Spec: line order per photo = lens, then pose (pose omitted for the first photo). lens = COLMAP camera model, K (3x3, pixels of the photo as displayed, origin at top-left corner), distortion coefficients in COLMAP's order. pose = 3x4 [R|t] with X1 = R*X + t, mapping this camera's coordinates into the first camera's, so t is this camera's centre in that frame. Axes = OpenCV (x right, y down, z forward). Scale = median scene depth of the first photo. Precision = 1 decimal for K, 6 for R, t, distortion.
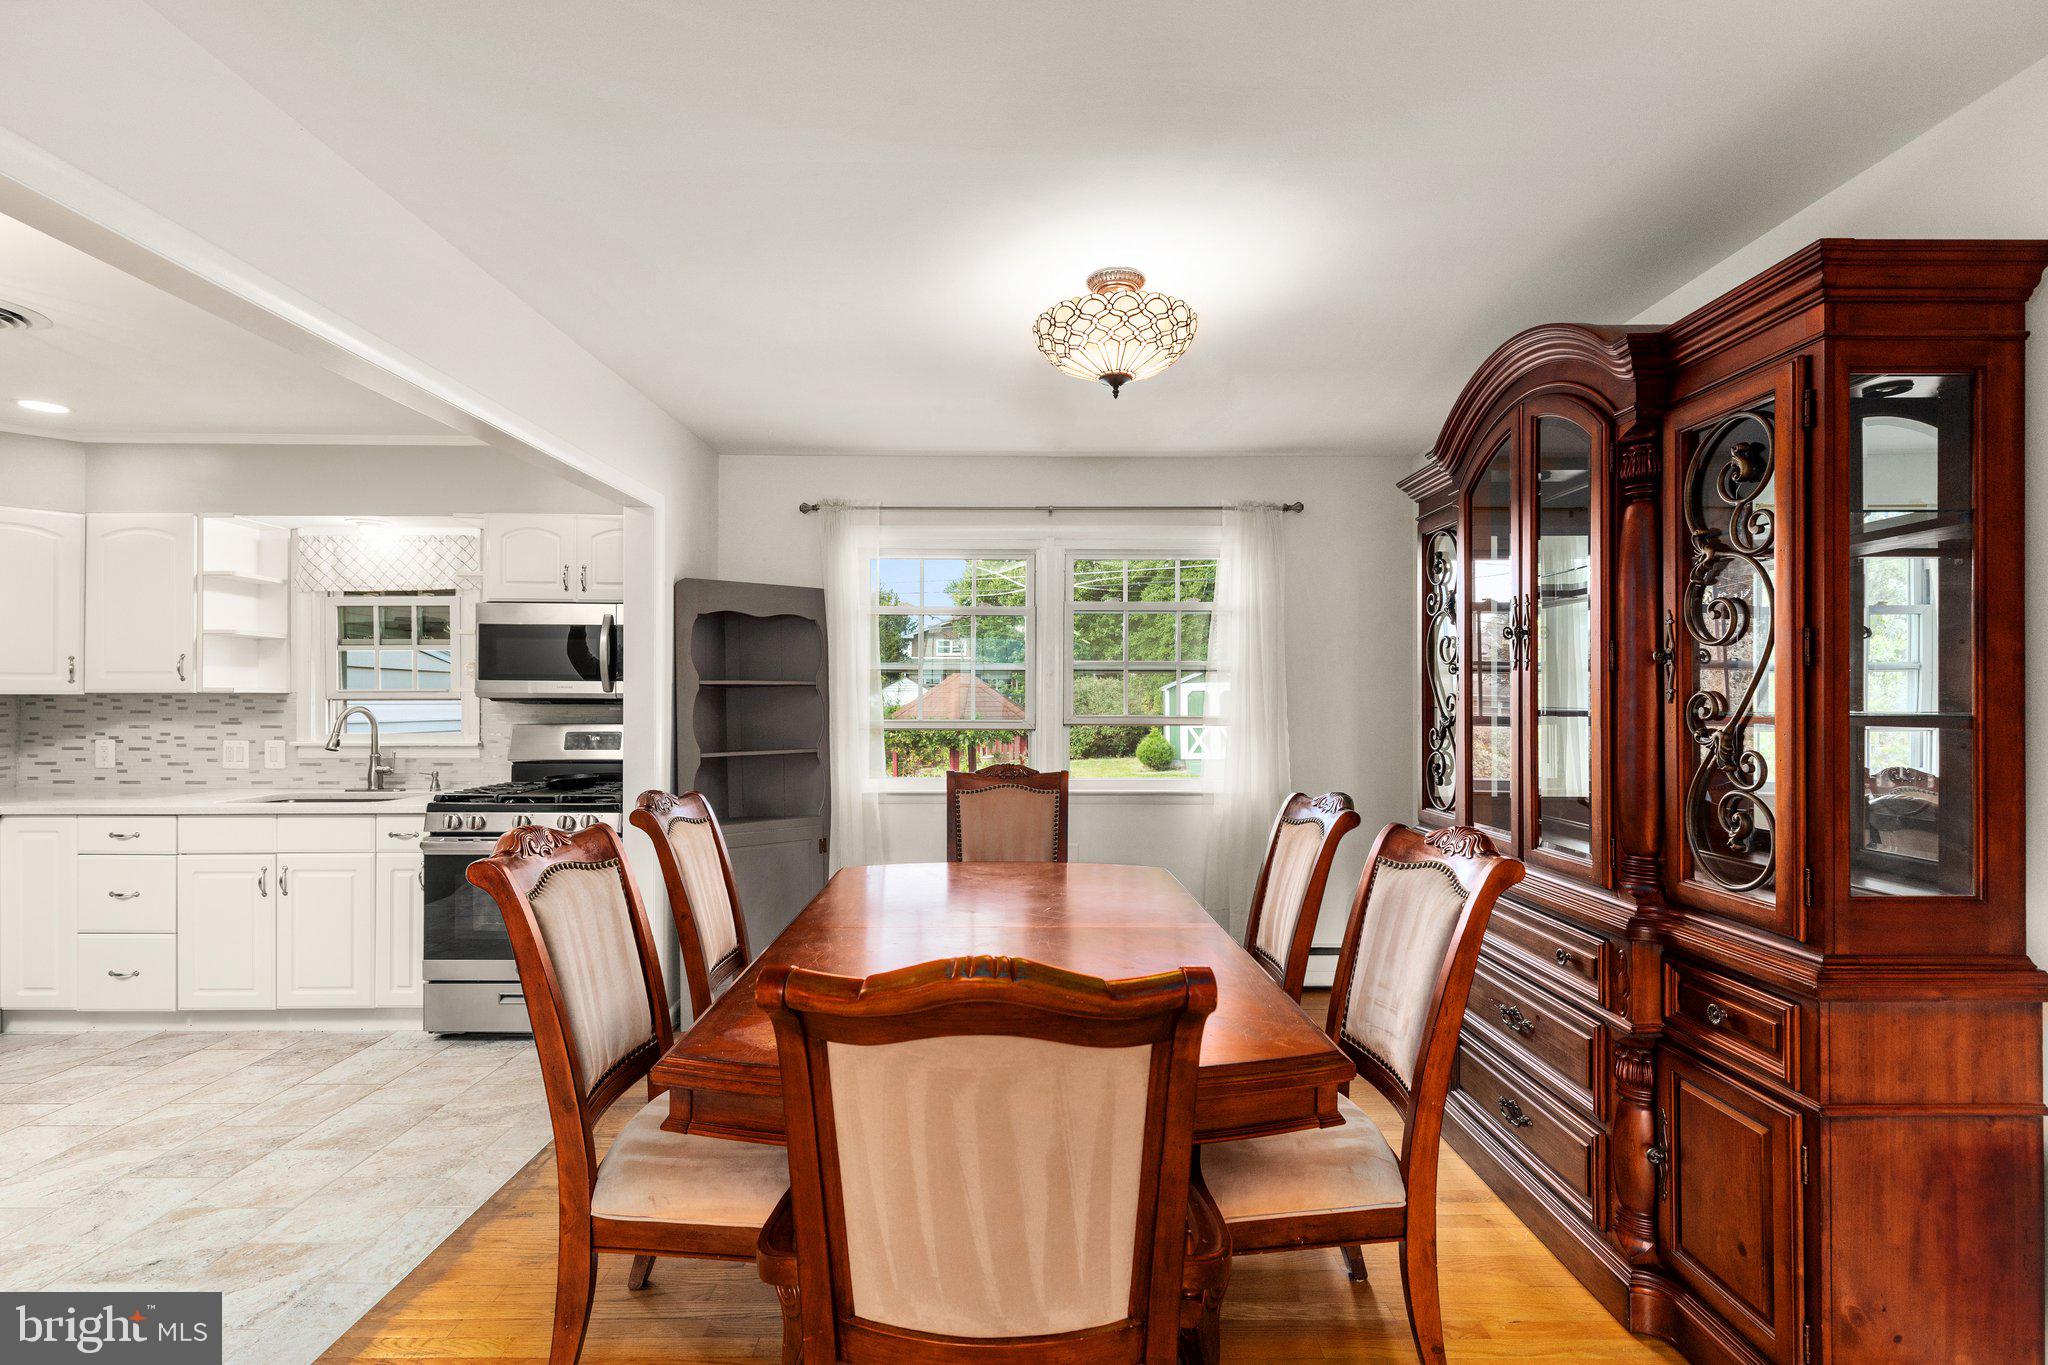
lens RADIAL K [[919.1, 0, 1028.3], [0, 919.1, 696.8], [0, 0, 1]] dist [0.004973, 0.000157]
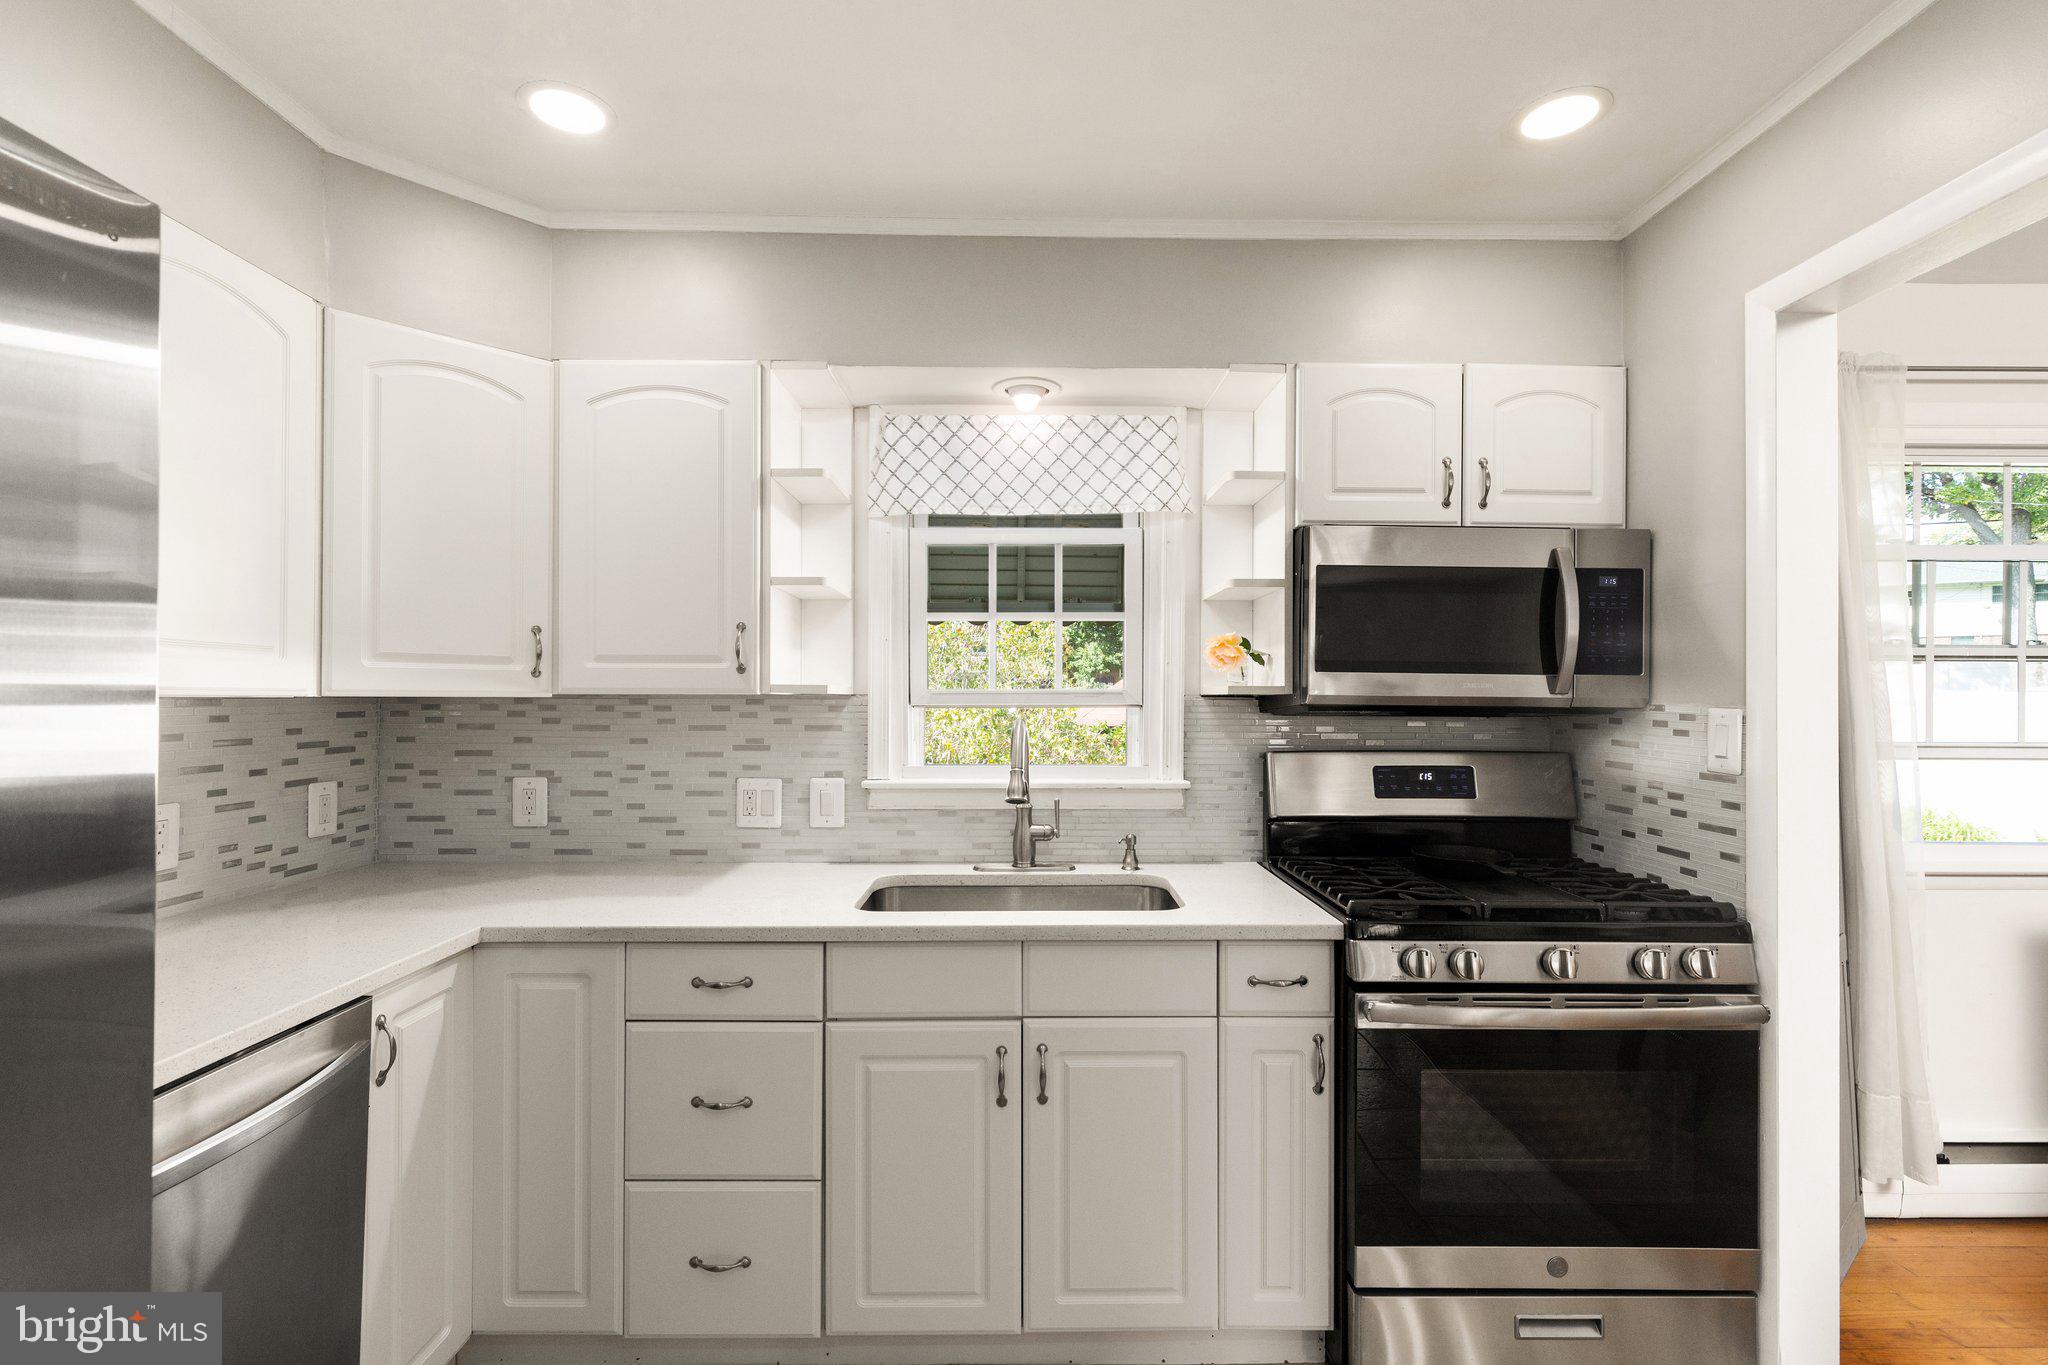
lens RADIAL K [[919.1, 0, 1028.3], [0, 919.1, 696.8], [0, 0, 1]] dist [0.004973, 0.000157]
pose [[0.999970, 0.000645, 0.007764, -0.753674], [-0.000663, 0.999997, 0.002285, -0.004684], [-0.007762, -0.002290, 0.999967, 0.465417]]
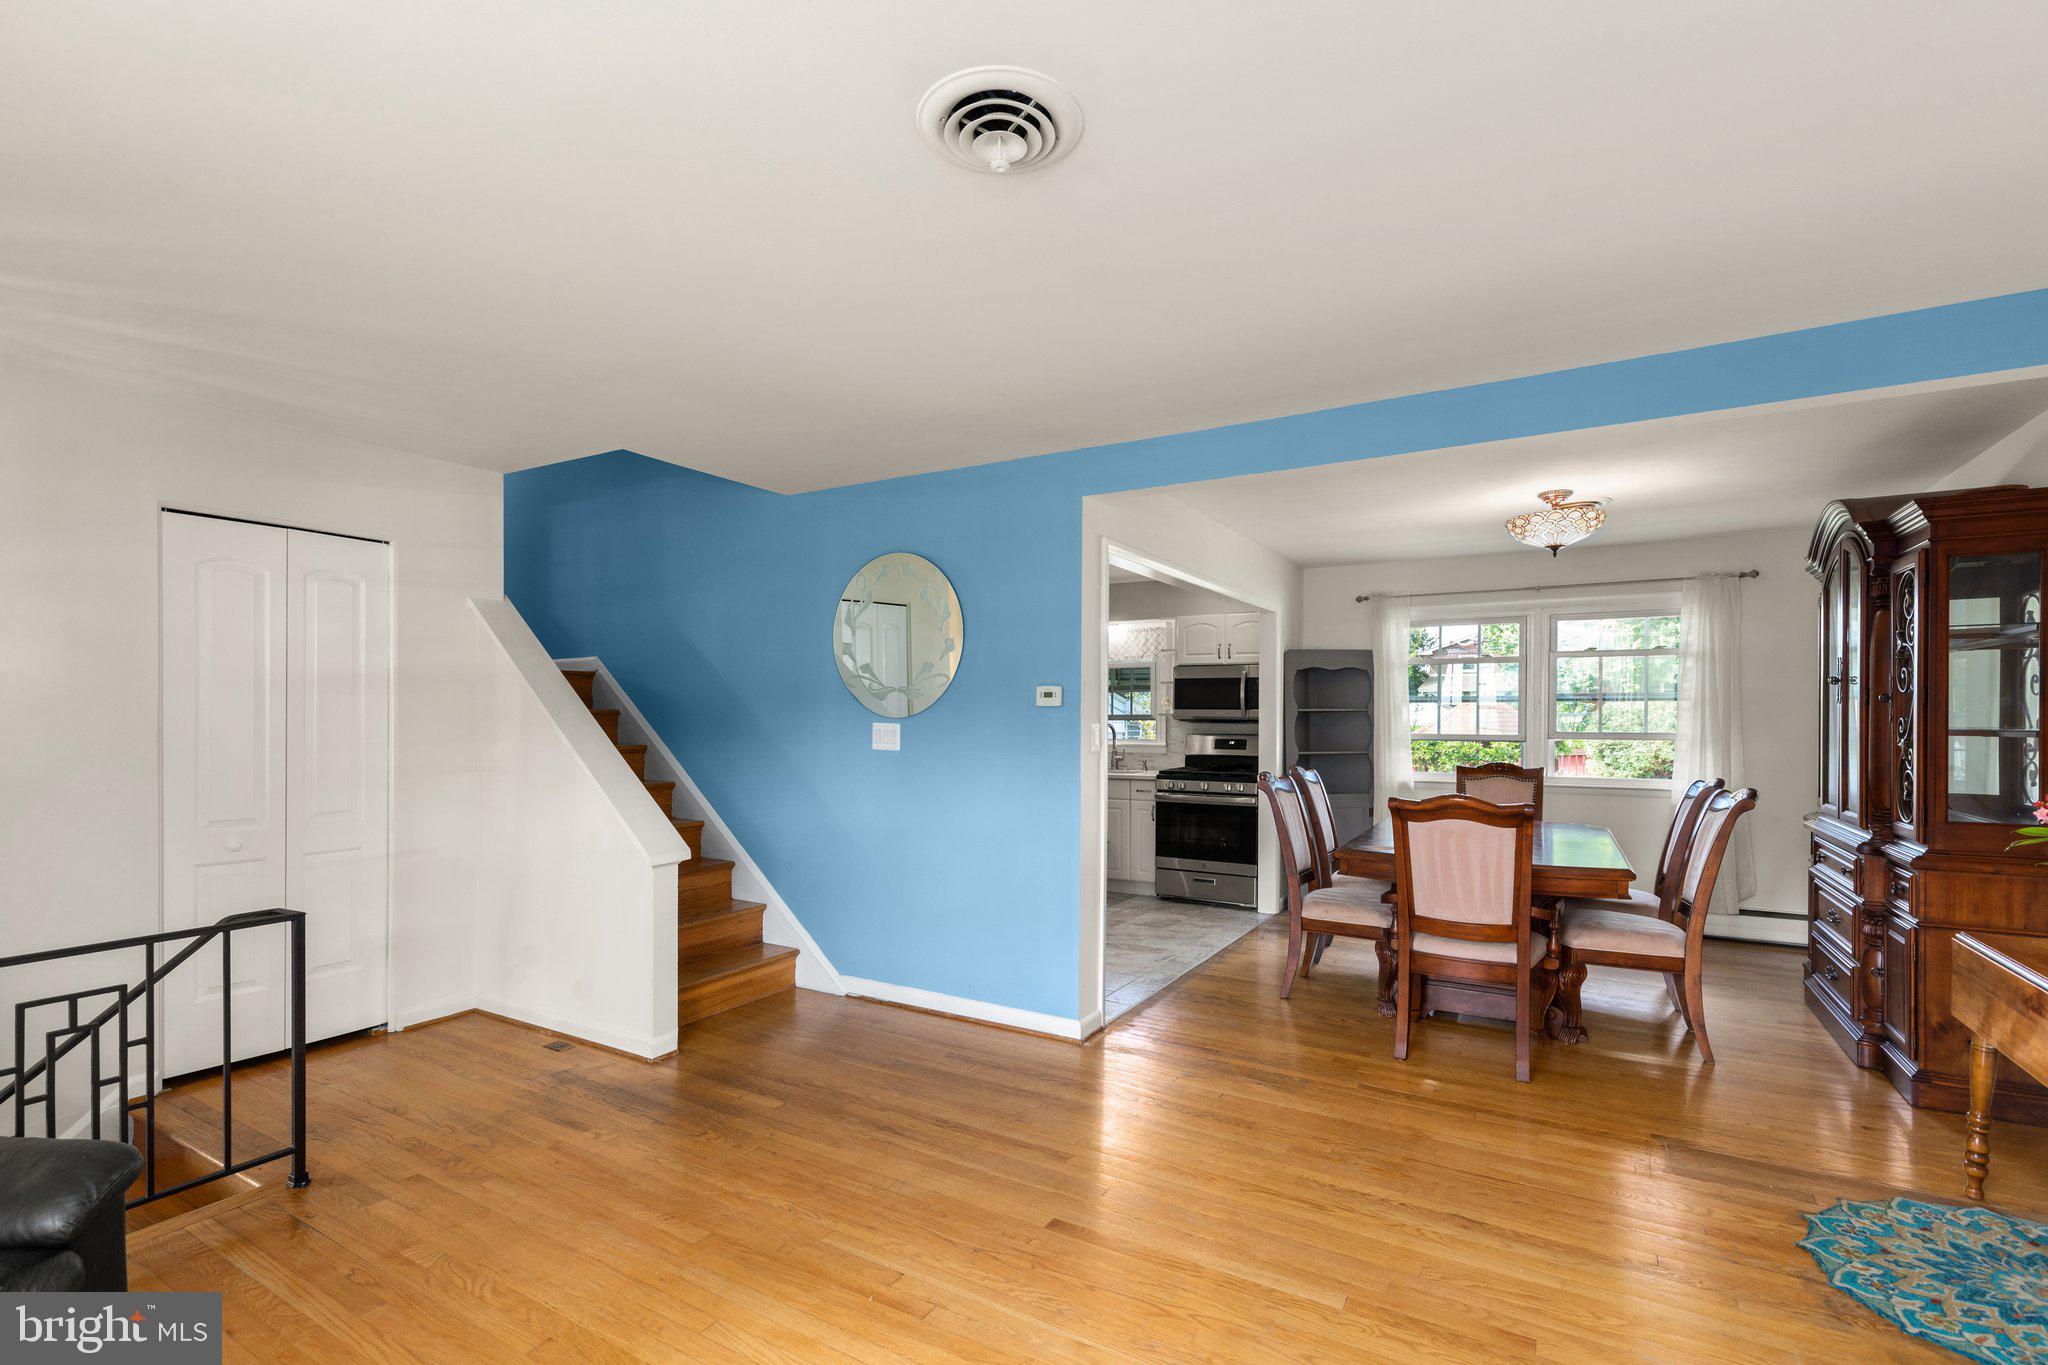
lens RADIAL K [[932.8, 0, 1018.2], [0, 932.8, 728.9], [0, 0, 1]] dist [0.000153, -0.000292]
pose [[0.857012, 0.005922, -0.515262, 0.087718], [0.001240, 0.999907, 0.013556, -0.004799], [0.515294, -0.012257, 0.856926, -0.730224]]
